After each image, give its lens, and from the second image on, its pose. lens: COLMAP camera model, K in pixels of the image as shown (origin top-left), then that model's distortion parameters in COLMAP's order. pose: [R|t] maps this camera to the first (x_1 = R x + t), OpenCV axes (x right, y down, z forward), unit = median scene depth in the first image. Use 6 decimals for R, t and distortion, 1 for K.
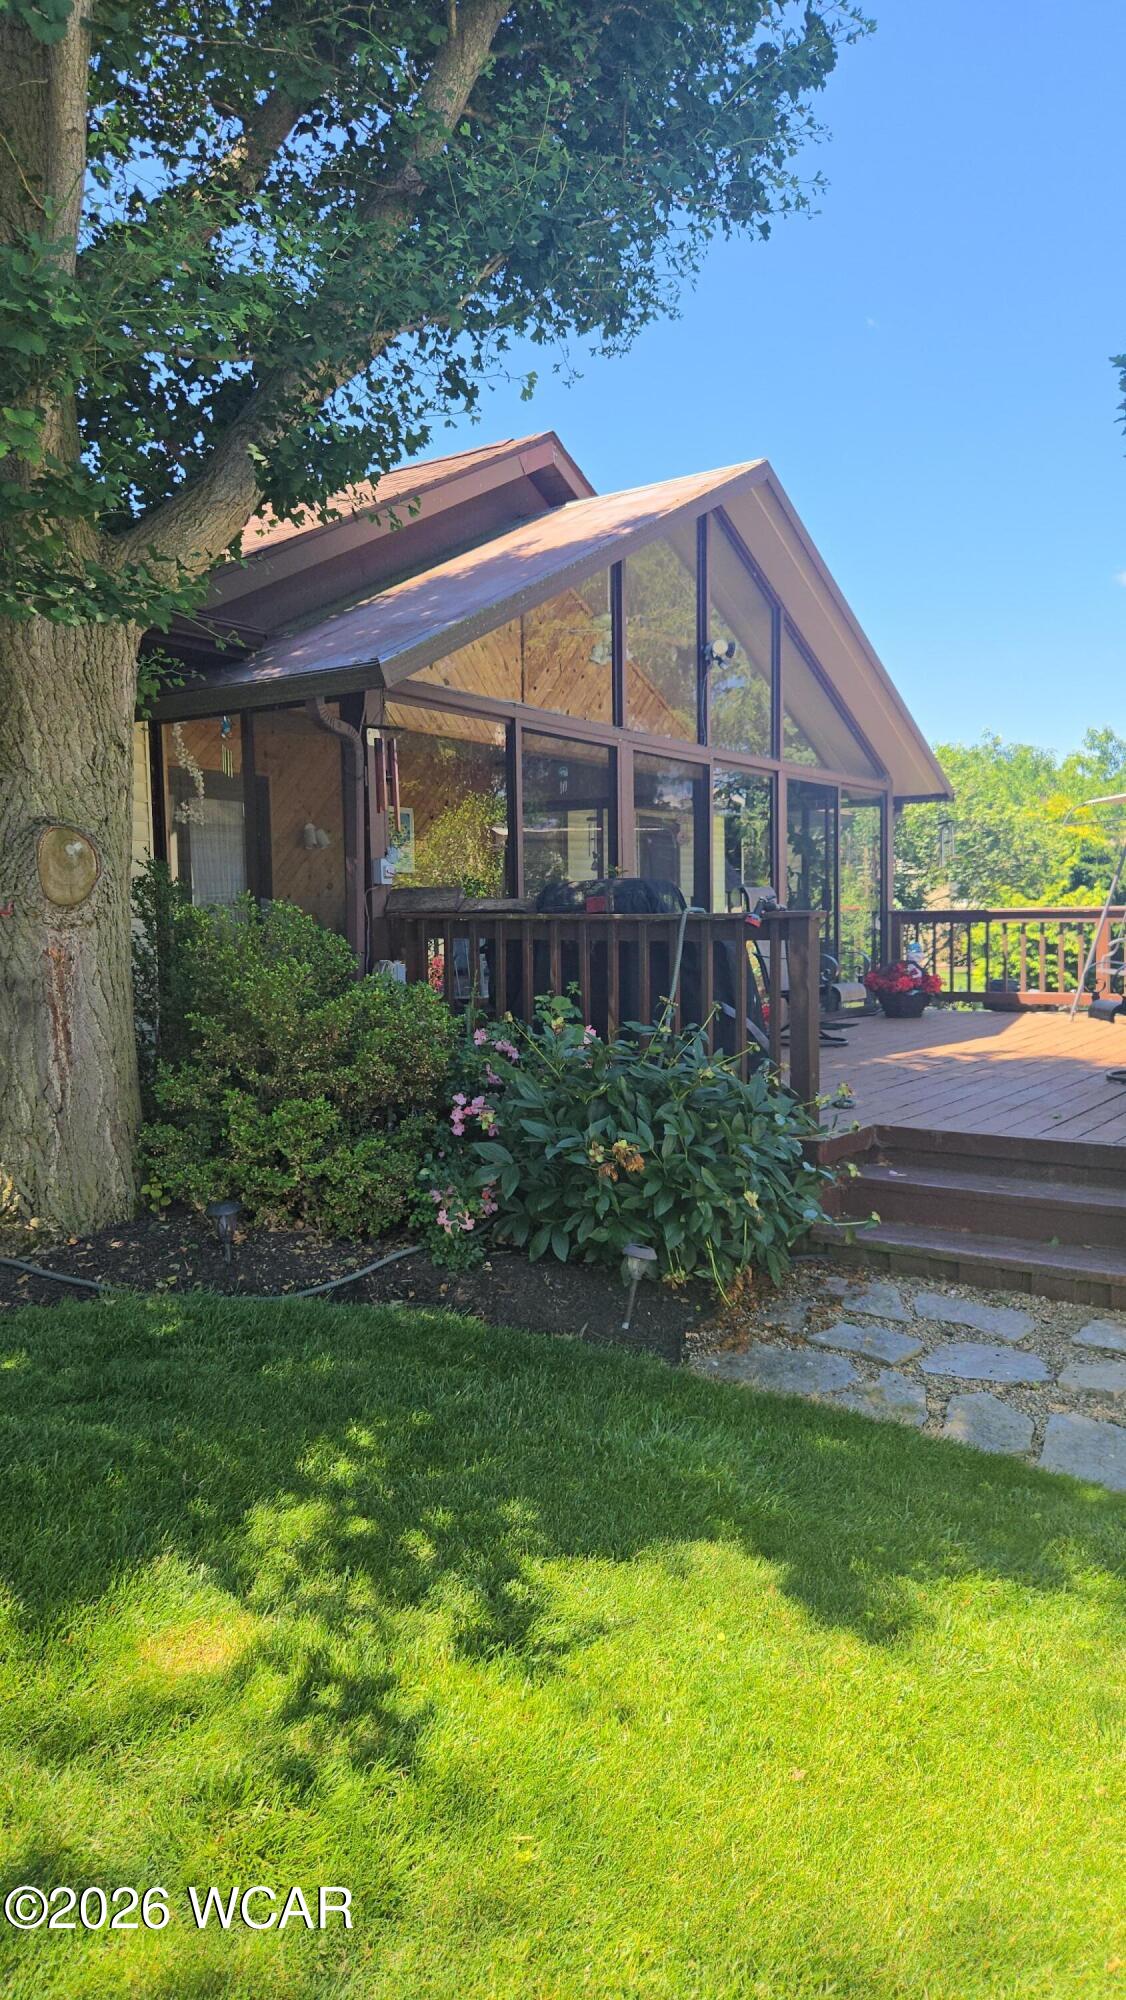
lens RADIAL K [[1334.2, 0, 566.1], [0, 1334.2, 1007.3], [0, 0, 1]] dist [0.095420, -0.092101]
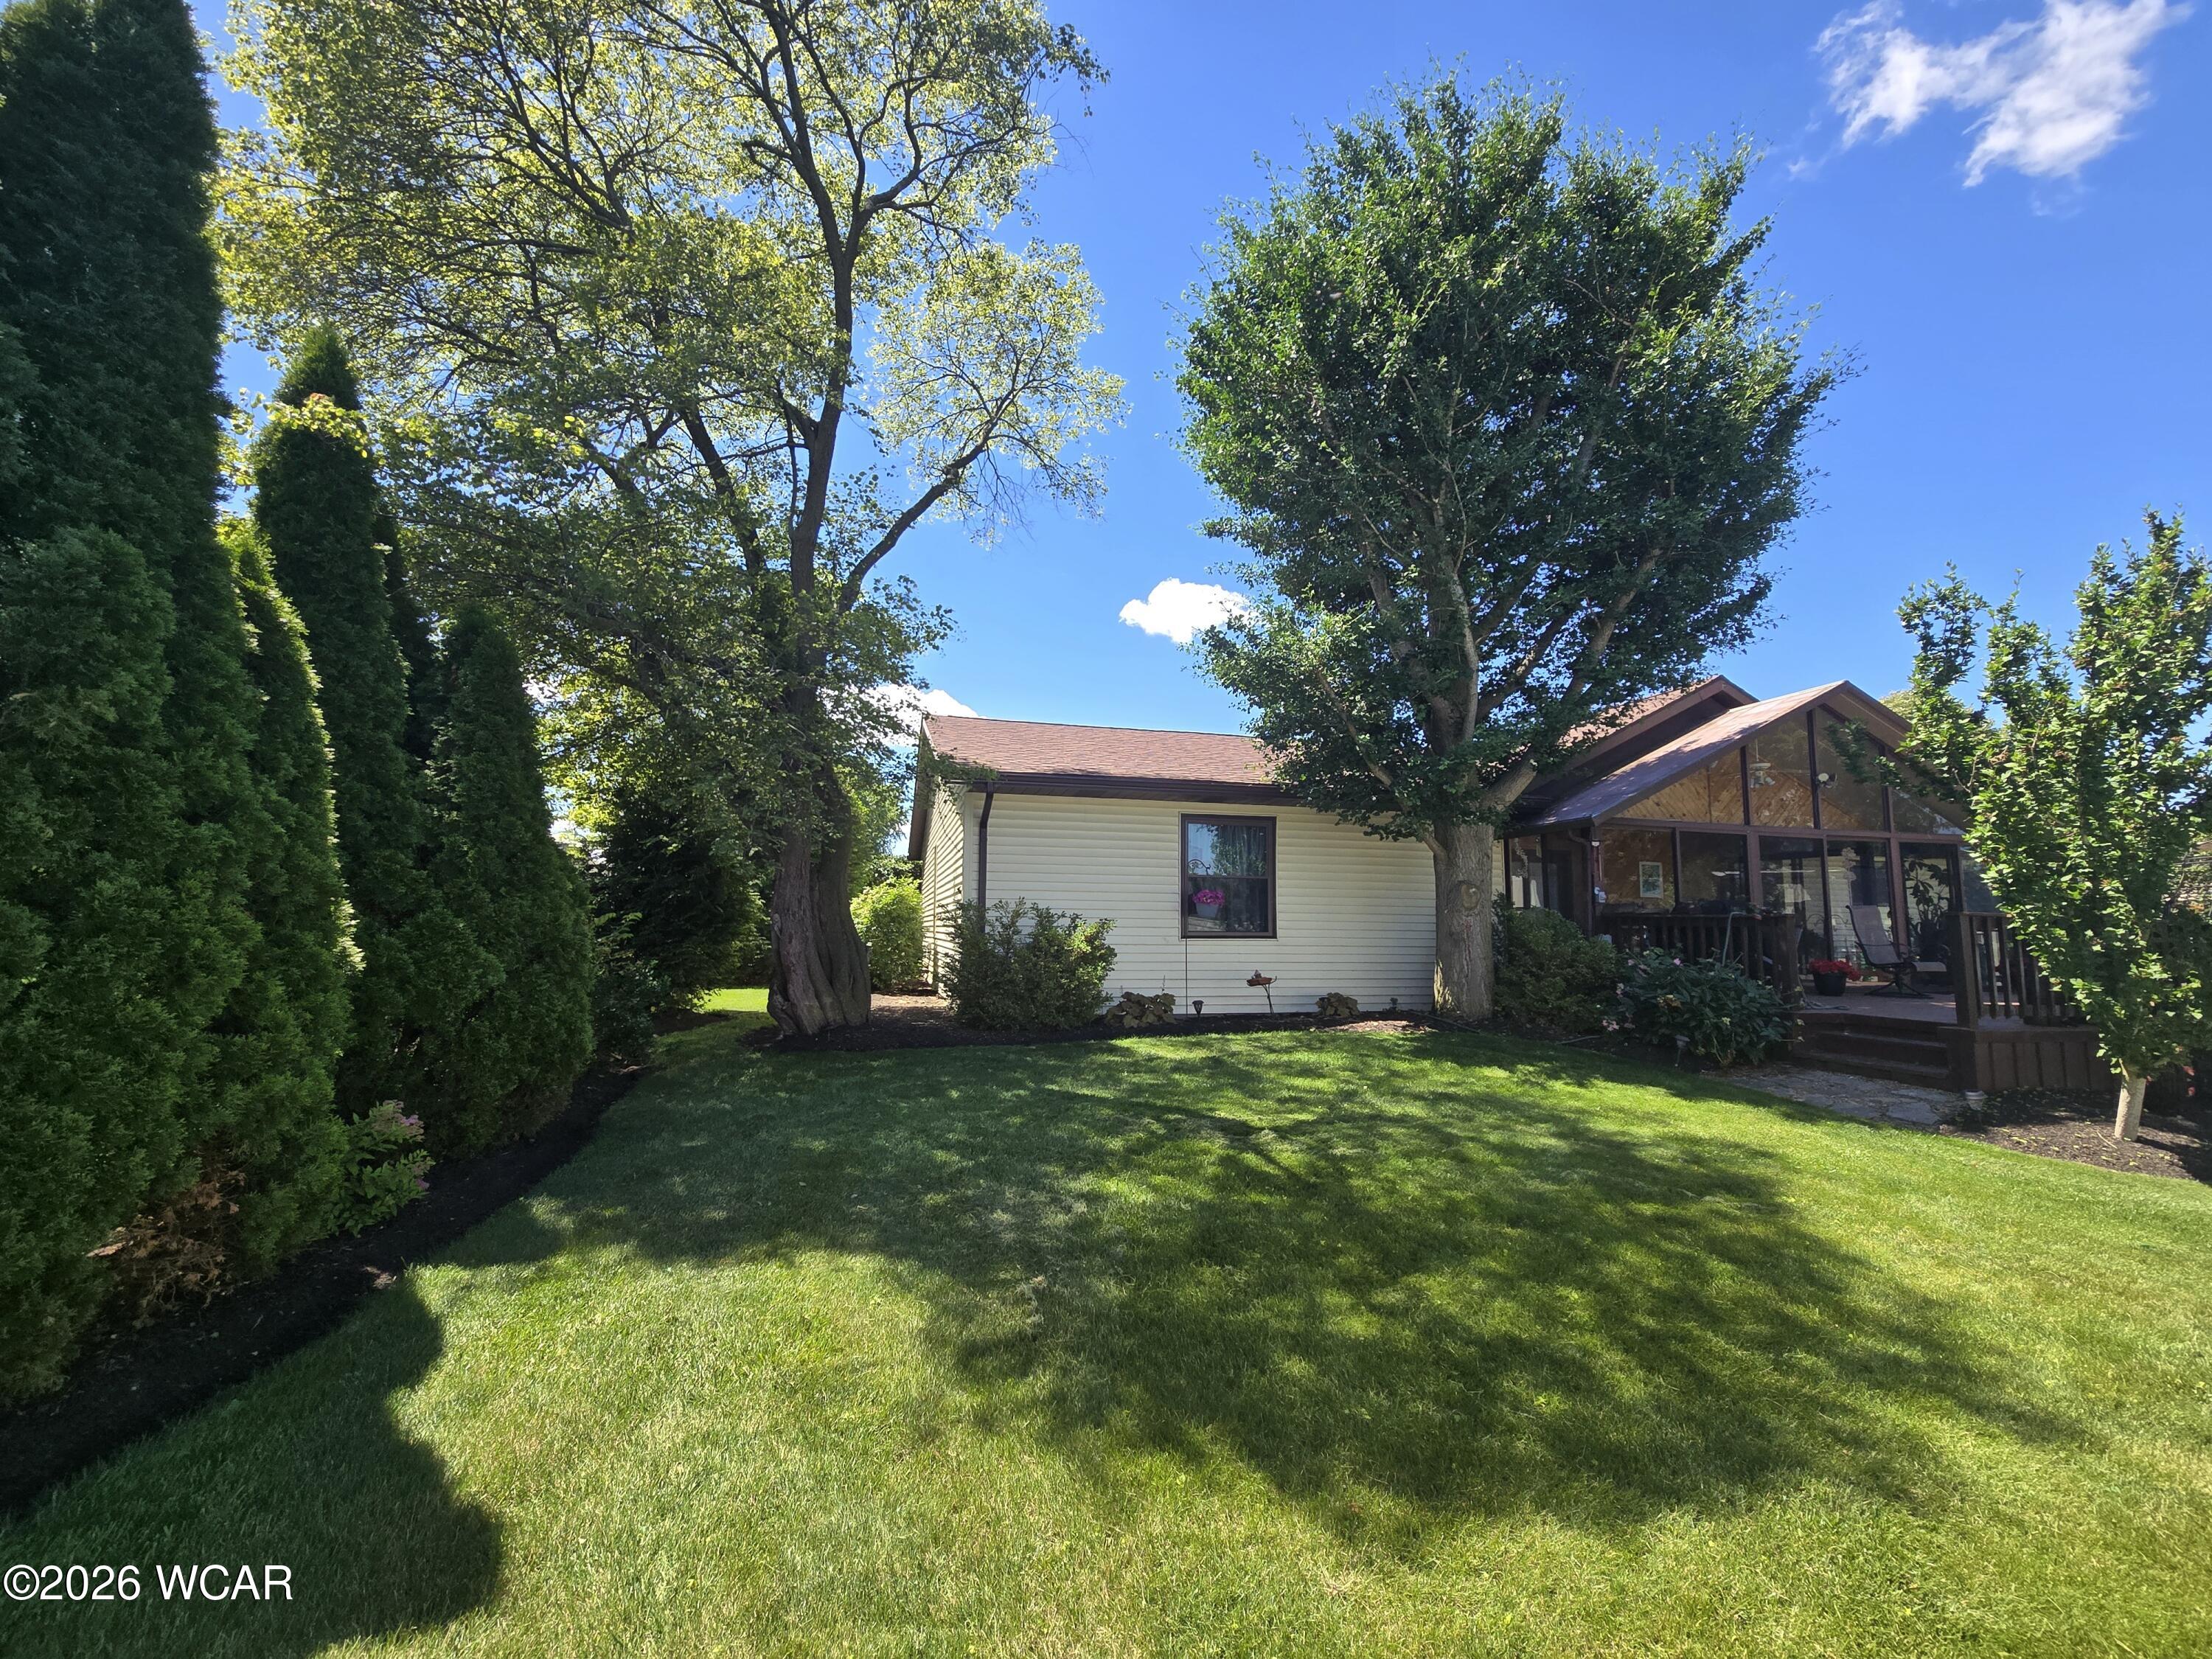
lens RADIAL K [[938.9, 0, 1100.0], [0, 938.9, 835.6], [0, 0, 1]] dist [-0.001195, -0.000354]
pose [[0.745781, -0.048712, -0.664408, 0.427945], [-0.065287, 0.987178, -0.145658, 0.125011], [0.662985, 0.152006, 0.733038, -1.141325]]
